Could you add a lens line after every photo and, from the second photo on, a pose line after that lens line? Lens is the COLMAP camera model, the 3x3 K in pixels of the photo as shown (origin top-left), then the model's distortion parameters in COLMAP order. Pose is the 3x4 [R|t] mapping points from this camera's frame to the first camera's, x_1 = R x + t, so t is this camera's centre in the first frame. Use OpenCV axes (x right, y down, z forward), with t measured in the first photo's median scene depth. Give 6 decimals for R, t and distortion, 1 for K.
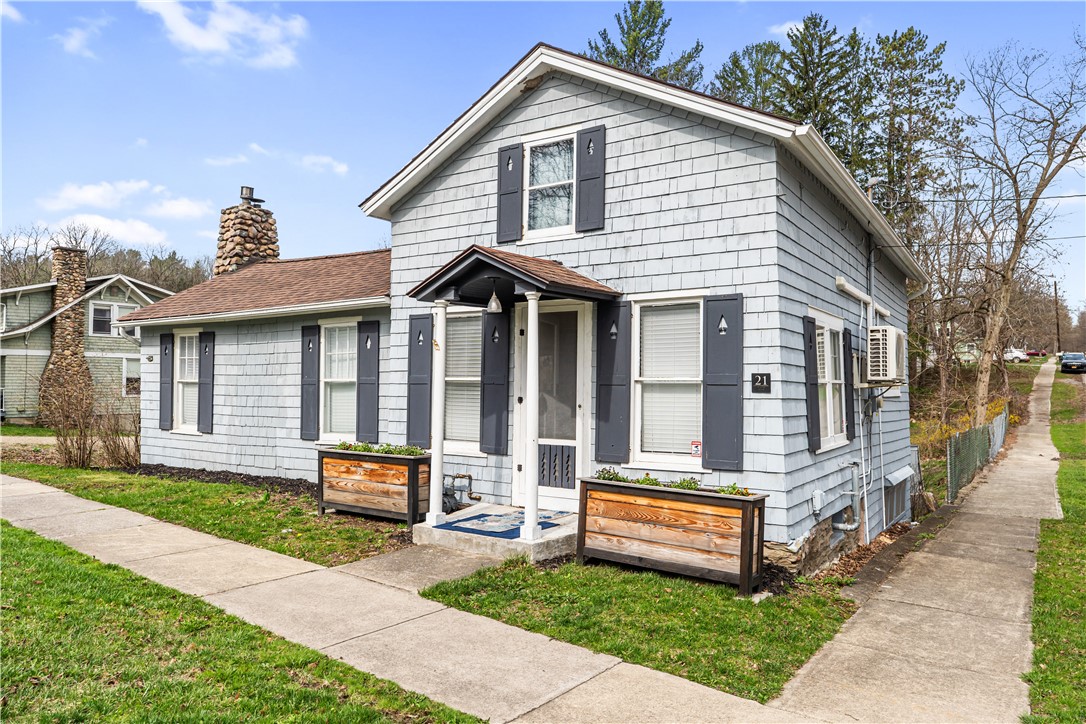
lens RADIAL K [[749.6, 0, 543.0], [0, 749.6, 362.0], [0, 0, 1]] dist [0.001085, 0.002801]
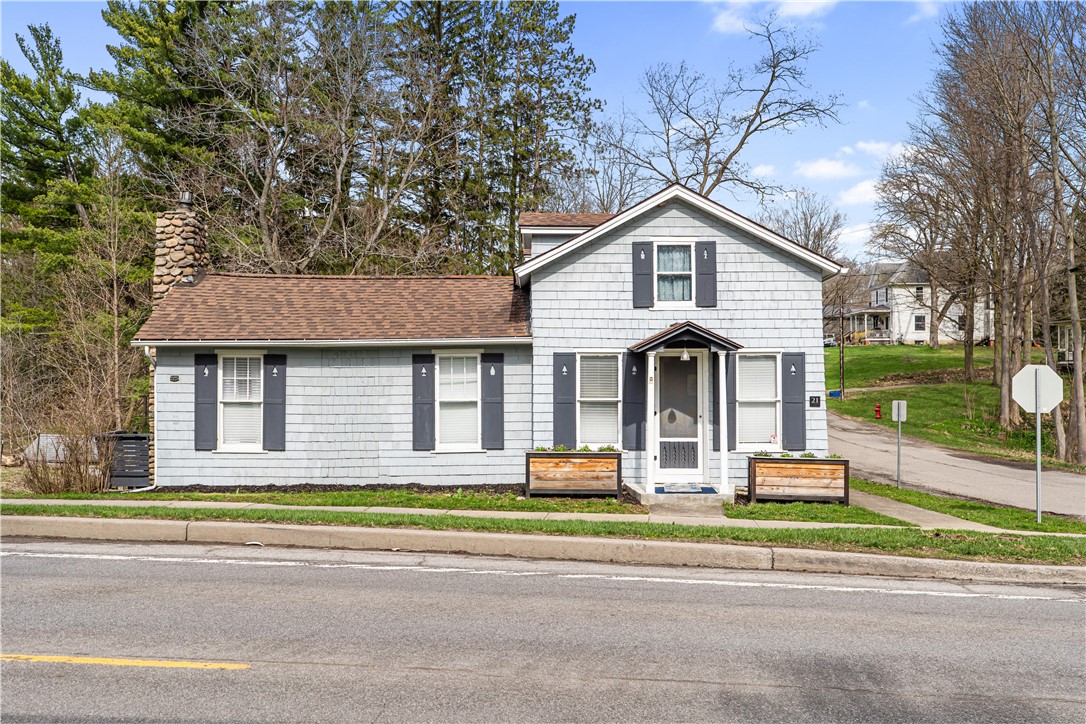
lens RADIAL K [[1099.0, 0, 543.0], [0, 1099.0, 362.0], [0, 0, 1]] dist [0.001908, 0.000024]
pose [[0.837694, 0.003670, 0.546128, -1.418558], [-0.011595, 0.999872, 0.011065, -0.074200], [-0.546017, -0.015602, 0.837629, -0.728447]]
